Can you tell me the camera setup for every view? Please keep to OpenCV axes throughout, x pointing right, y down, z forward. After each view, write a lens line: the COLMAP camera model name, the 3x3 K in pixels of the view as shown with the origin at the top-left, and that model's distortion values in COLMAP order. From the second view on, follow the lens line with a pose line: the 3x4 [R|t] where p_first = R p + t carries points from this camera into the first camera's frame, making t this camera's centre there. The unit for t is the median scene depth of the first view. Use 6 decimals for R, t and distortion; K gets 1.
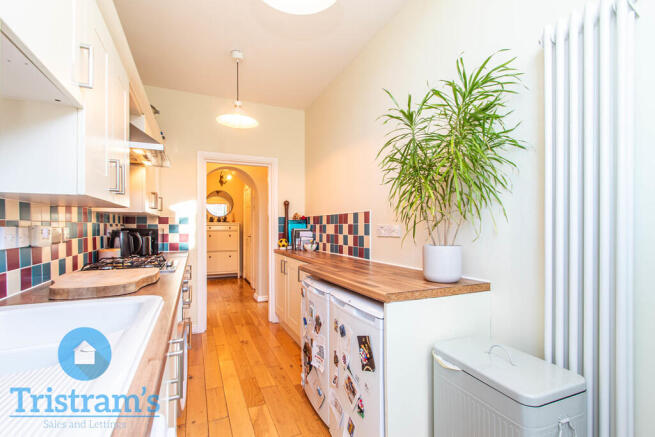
lens RADIAL K [[310.6, 0, 328.4], [0, 310.6, 221.5], [0, 0, 1]] dist [0.004712, 0.000515]
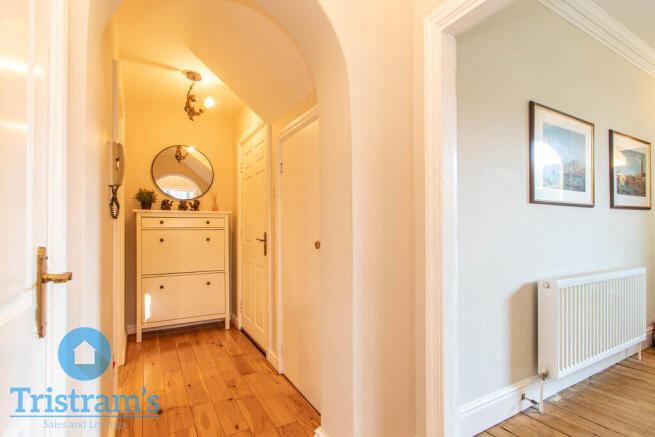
lens RADIAL K [[310.6, 0, 325.5], [0, 310.6, 224.1], [0, 0, 1]] dist [0.004712, 0.000515]
pose [[0.992549, -0.004302, 0.121767, -0.197133], [0.002483, 0.999883, 0.015088, 0.016130], [-0.121818, -0.014673, 0.992444, 0.512478]]
